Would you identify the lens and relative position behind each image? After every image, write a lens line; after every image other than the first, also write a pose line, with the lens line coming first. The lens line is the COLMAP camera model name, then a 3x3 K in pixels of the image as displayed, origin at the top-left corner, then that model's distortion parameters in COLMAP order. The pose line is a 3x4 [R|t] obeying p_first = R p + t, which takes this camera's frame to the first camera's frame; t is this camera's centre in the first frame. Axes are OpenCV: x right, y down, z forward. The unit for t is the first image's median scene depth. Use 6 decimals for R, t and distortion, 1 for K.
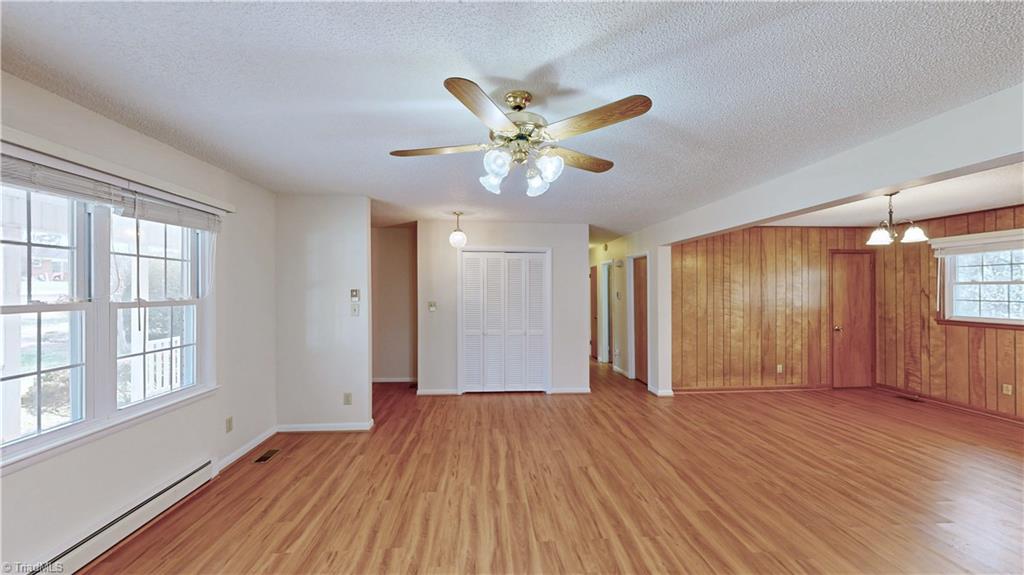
lens RADIAL K [[408.9, 0, 515.0], [0, 408.9, 288.6], [0, 0, 1]] dist [-0.001815, -0.000134]
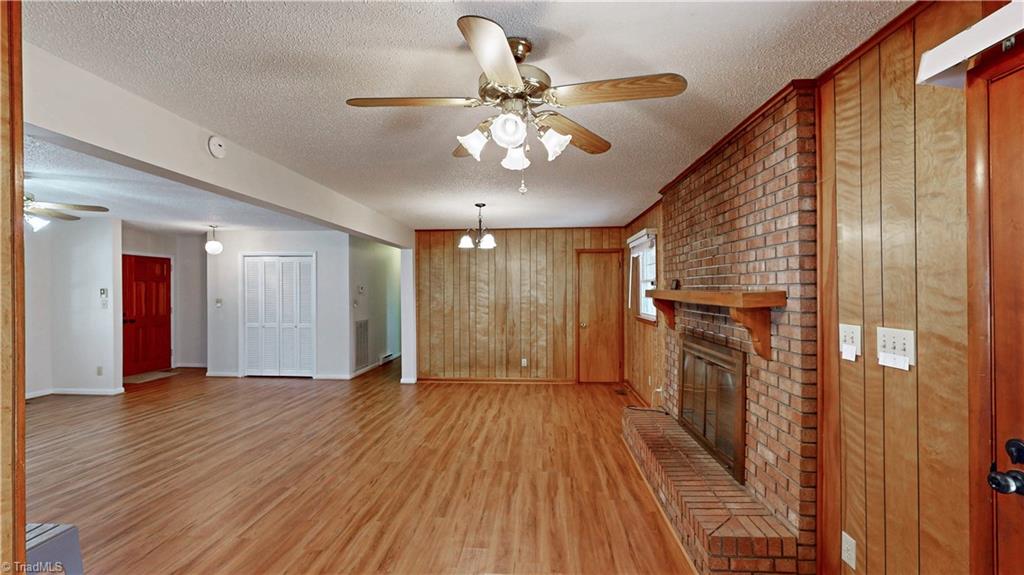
lens RADIAL K [[457.8, 0, 510.0], [0, 457.8, 289.0], [0, 0, 1]] dist [-0.012526, -0.000283]
pose [[0.989209, -0.001810, -0.146501, 0.789624], [0.002432, 0.999989, 0.004062, 0.000384], [0.146492, -0.004375, 0.989202, -0.181229]]
